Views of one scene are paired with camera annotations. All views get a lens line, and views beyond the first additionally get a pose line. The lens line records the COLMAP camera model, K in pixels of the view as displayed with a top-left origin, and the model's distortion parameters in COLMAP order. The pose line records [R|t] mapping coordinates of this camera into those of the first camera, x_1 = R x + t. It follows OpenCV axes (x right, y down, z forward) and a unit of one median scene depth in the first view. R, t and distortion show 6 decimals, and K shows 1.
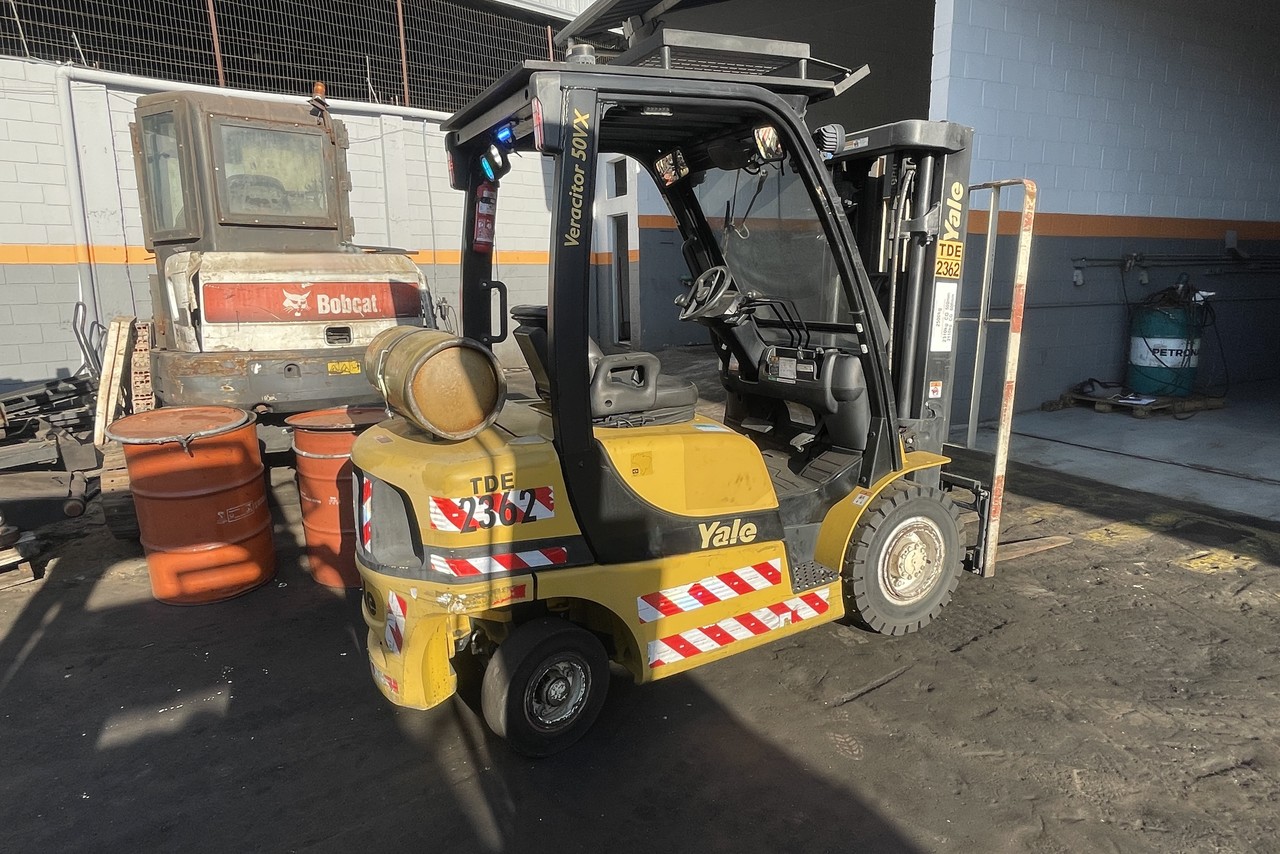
lens RADIAL K [[776.0, 0, 635.3], [0, 776.0, 435.8], [0, 0, 1]] dist [-0.004451, 0.005567]
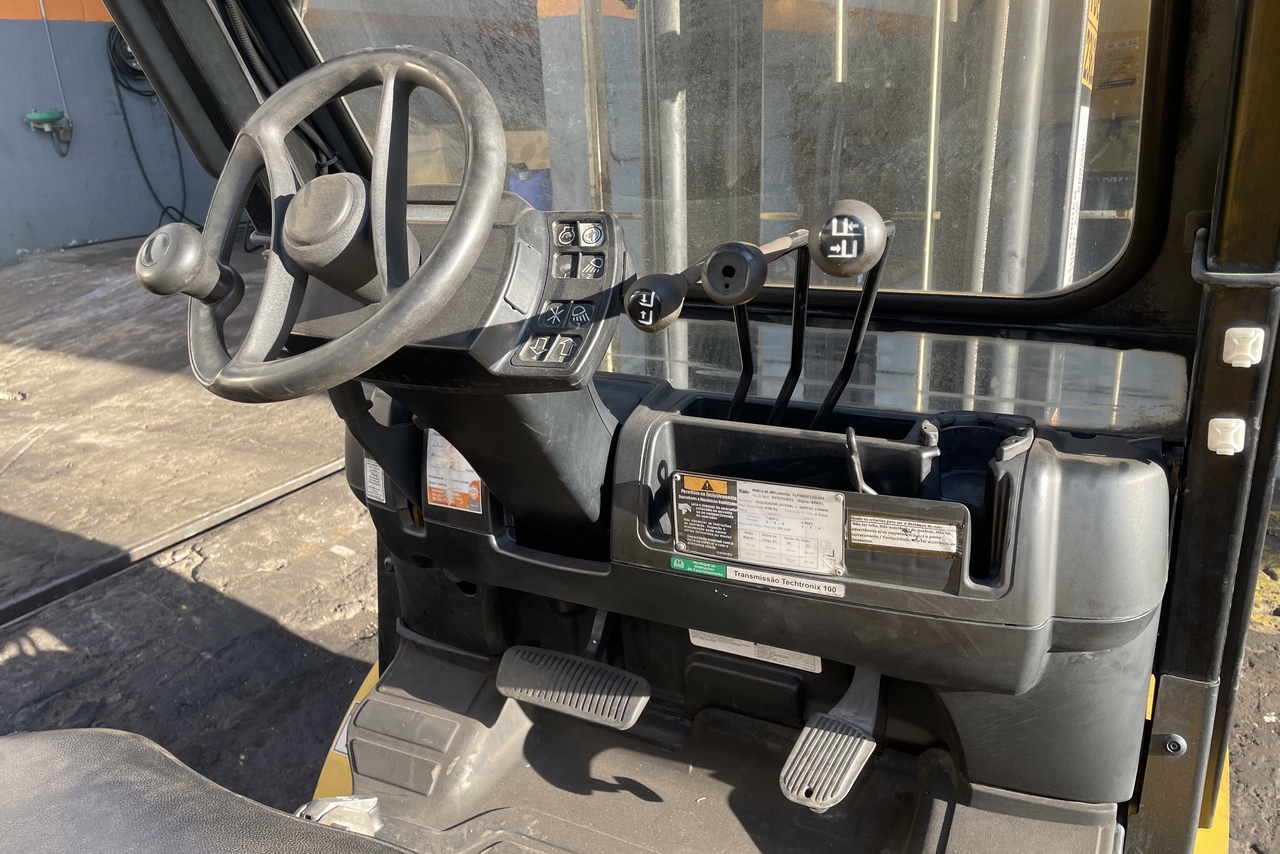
lens RADIAL K [[977.5, 0, 649.5], [0, 977.5, 427.0], [0, 0, 1]] dist [0.067775, -0.084699]
pose [[0.820186, -0.205063, 0.534083, 0.018962], [0.143943, 0.977489, 0.154259, -0.148569], [-0.553693, -0.049644, 0.831240, 0.716801]]
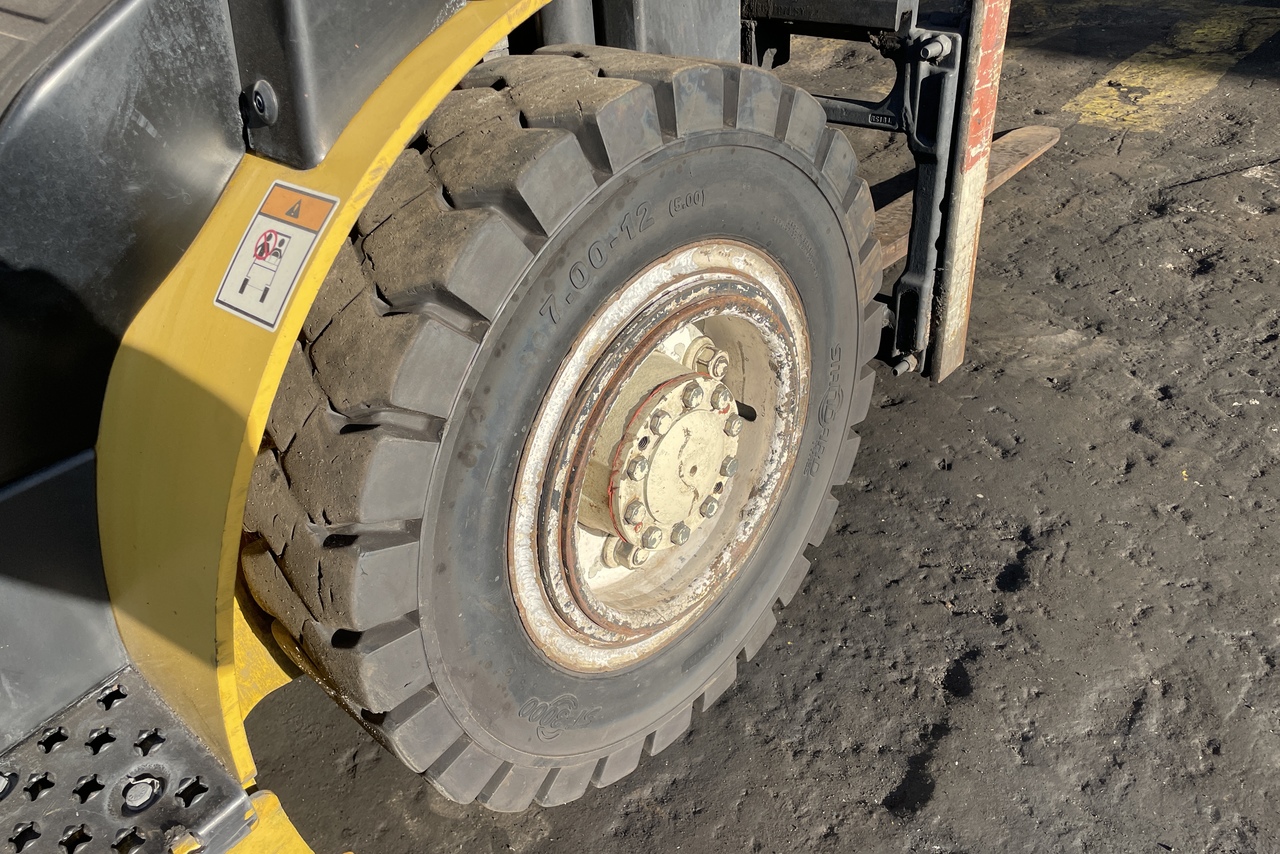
lens RADIAL K [[977.5, 0, 634.4], [0, 977.5, 430.1], [0, 0, 1]] dist [0.067775, -0.084699]
pose [[0.934349, -0.268152, 0.234704, 0.259187], [0.155714, 0.899630, 0.407946, 0.041860], [-0.320538, -0.344617, 0.882323, 0.703333]]
